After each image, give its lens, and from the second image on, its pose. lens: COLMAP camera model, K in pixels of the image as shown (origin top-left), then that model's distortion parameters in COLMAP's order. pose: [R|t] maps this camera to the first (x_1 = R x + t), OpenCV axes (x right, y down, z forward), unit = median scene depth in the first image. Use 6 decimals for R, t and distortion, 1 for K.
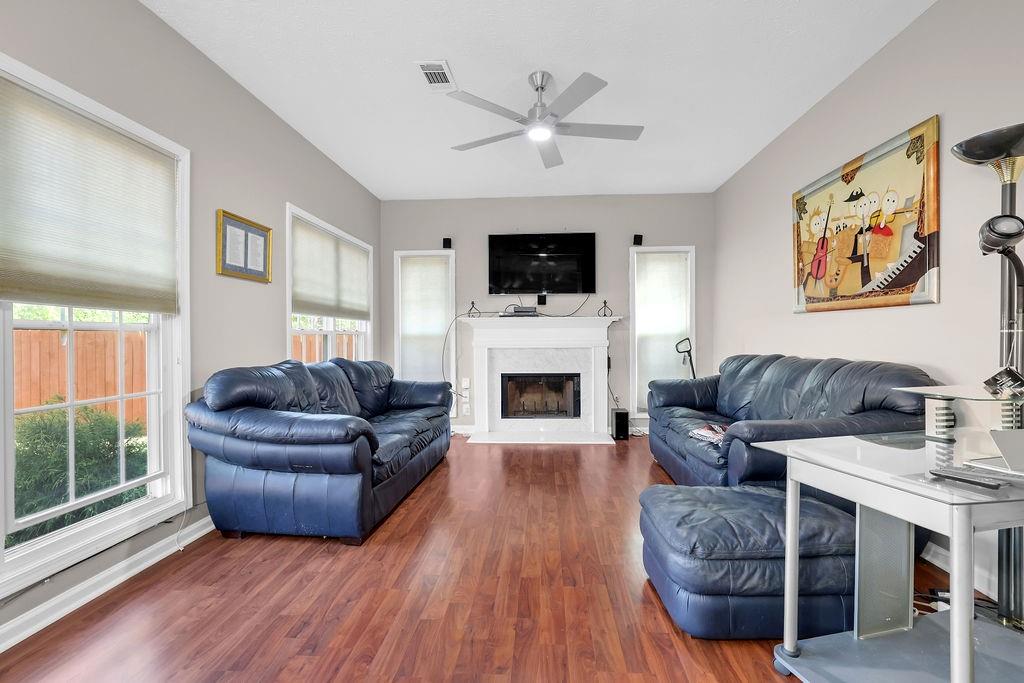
lens RADIAL K [[536.0, 0, 512.0], [0, 536.0, 341.5], [0, 0, 1]] dist [-0.008278, 0.000308]
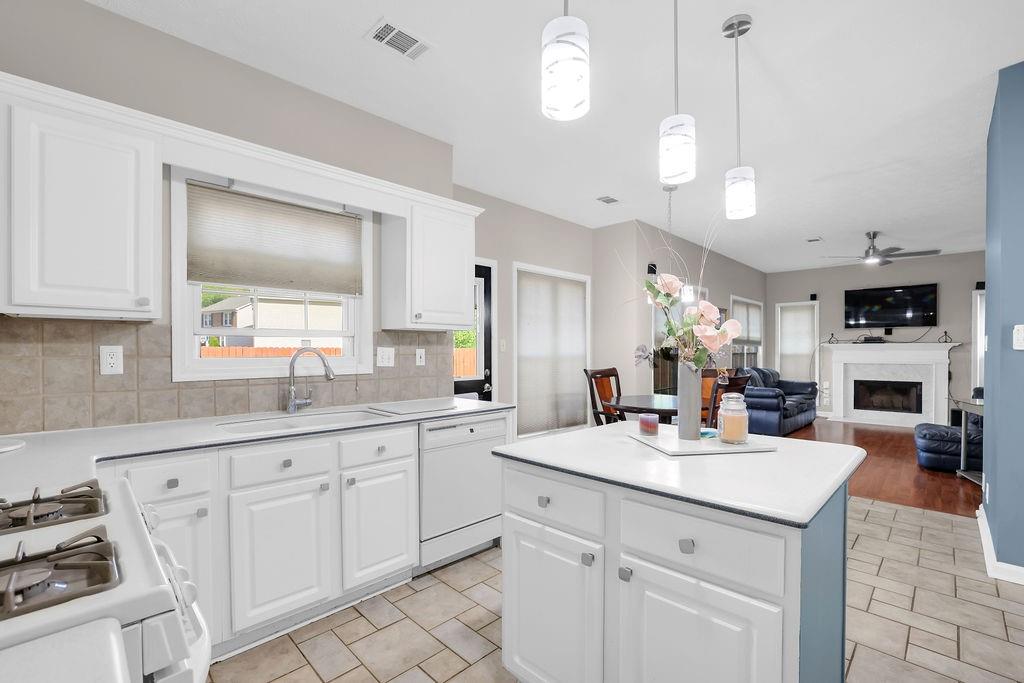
lens RADIAL K [[437.7, 0, 519.3], [0, 437.7, 350.7], [0, 0, 1]] dist [-0.018463, 0.000640]
pose [[0.767372, 0.007127, -0.641163, 0.044554], [-0.011086, 0.999936, -0.002153, -0.012269], [0.641107, 0.008760, 0.767402, -0.662980]]
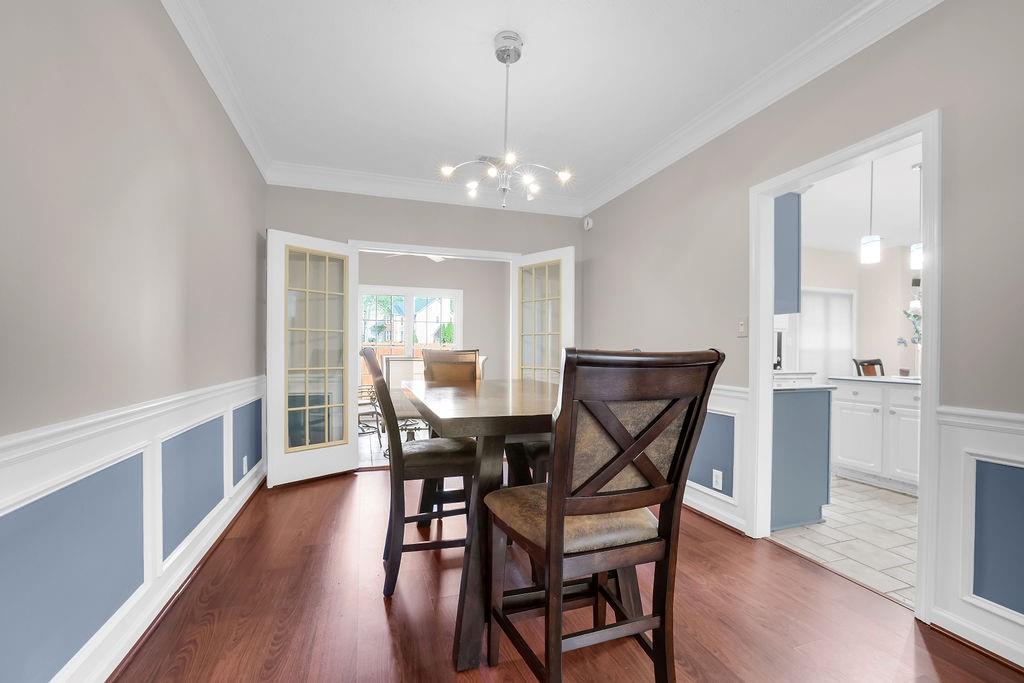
lens RADIAL K [[437.7, 0, 519.3], [0, 437.7, 350.7], [0, 0, 1]] dist [-0.018463, 0.000640]
pose [[0.396282, 0.009039, -0.918084, 0.268874], [-0.020620, 0.999787, 0.000943, 0.011372], [0.917897, 0.018558, 0.396384, -1.129587]]
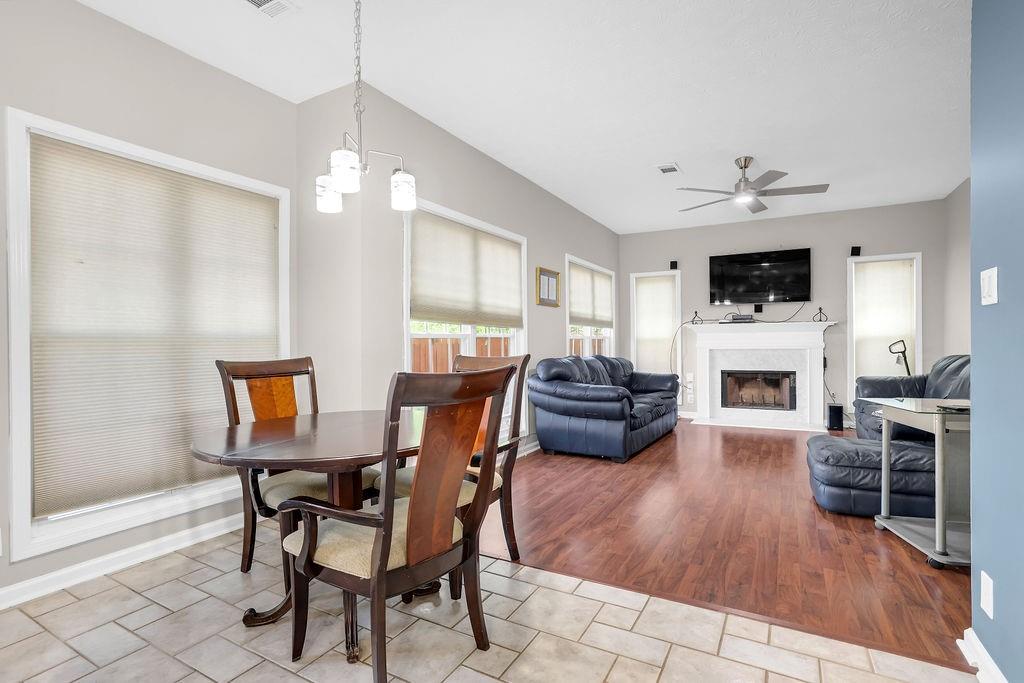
lens RADIAL K [[508.7, 0, 488.8], [0, 508.7, 342.9], [0, 0, 1]] dist [-0.024328, 0.000577]
pose [[0.894497, -0.002353, -0.447067, 0.025204], [0.000665, 0.999992, -0.003932, 0.002576], [0.447073, 0.003220, 0.894492, -0.299969]]
